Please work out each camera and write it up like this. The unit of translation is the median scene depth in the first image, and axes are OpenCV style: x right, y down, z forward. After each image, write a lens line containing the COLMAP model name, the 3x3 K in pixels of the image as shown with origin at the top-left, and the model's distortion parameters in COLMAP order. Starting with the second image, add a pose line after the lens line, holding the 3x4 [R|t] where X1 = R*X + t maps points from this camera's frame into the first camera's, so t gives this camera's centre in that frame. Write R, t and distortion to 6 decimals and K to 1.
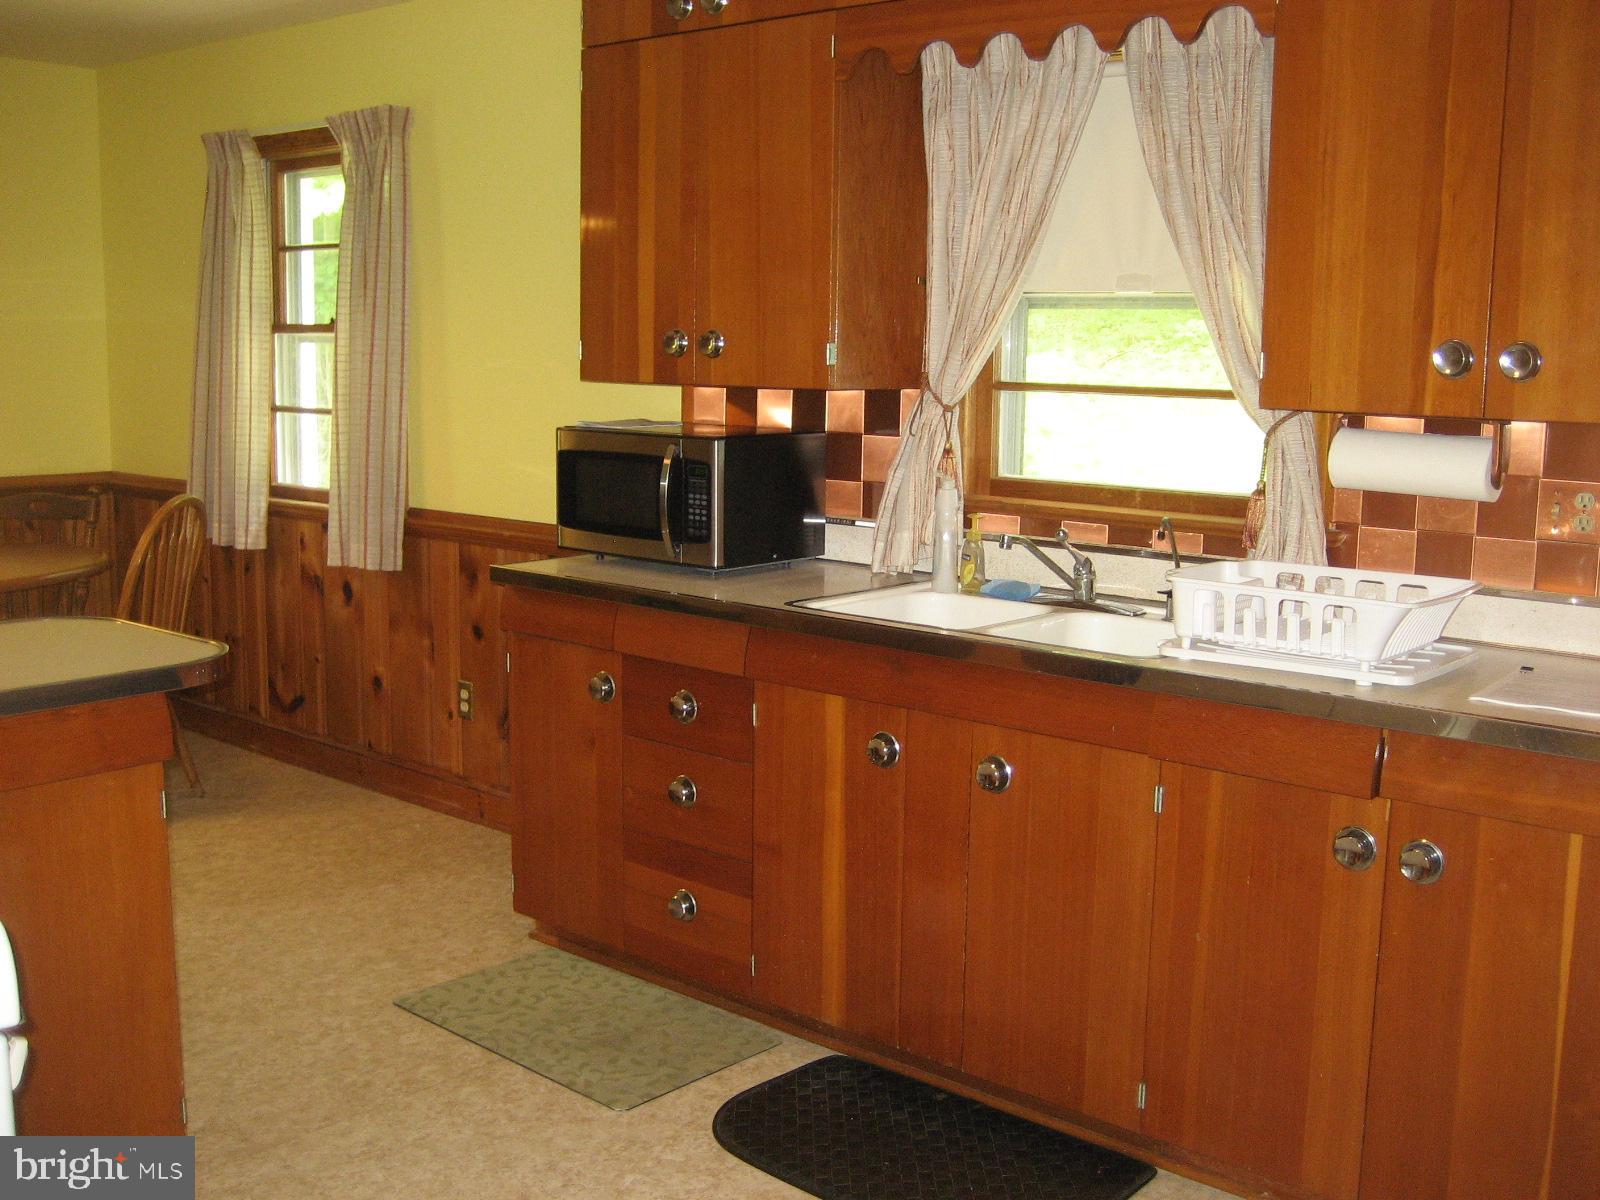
lens RADIAL K [[1676.2, 0, 820.7], [0, 1676.2, 598.5], [0, 0, 1]] dist [-0.148112, 0.206211]
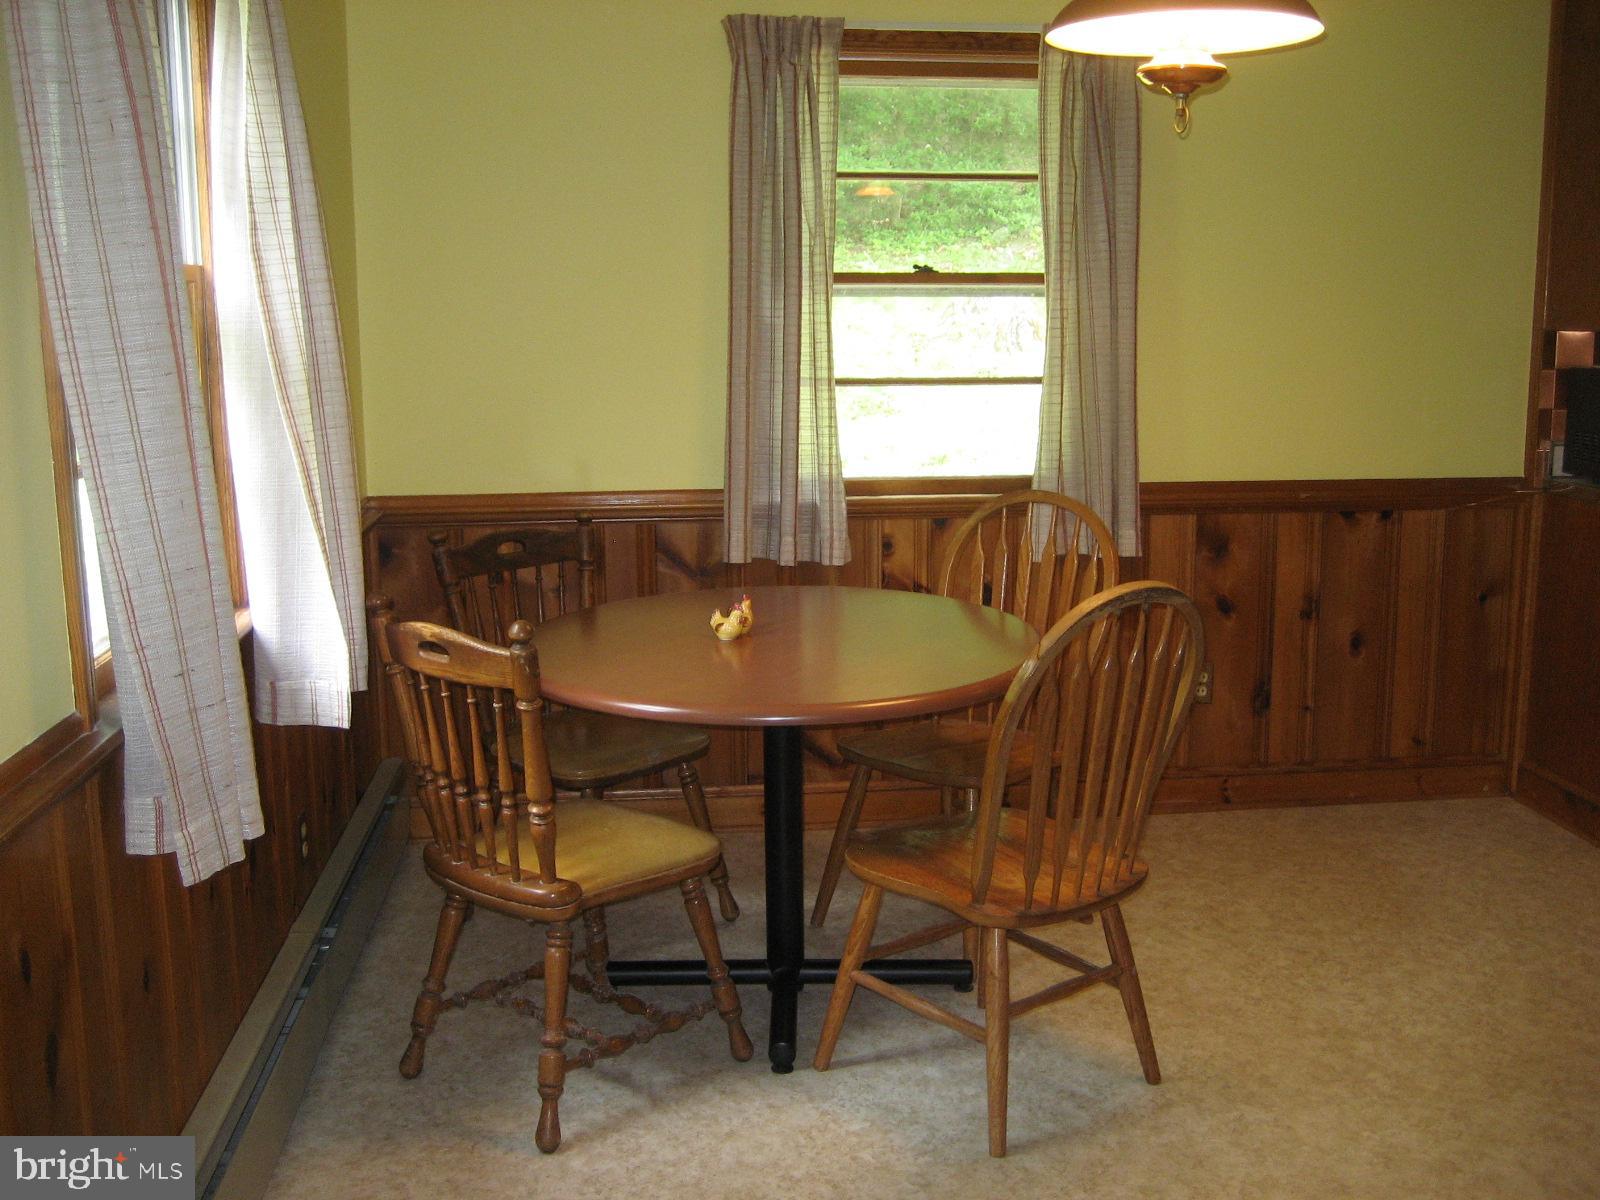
lens RADIAL K [[1676.2, 0, 820.7], [0, 1676.2, 598.5], [0, 0, 1]] dist [-0.148112, 0.206211]
pose [[0.673607, -0.148127, 0.724094, -1.271504], [0.125561, 0.988404, 0.085389, -0.113591], [-0.728346, 0.033399, 0.684395, 0.652509]]
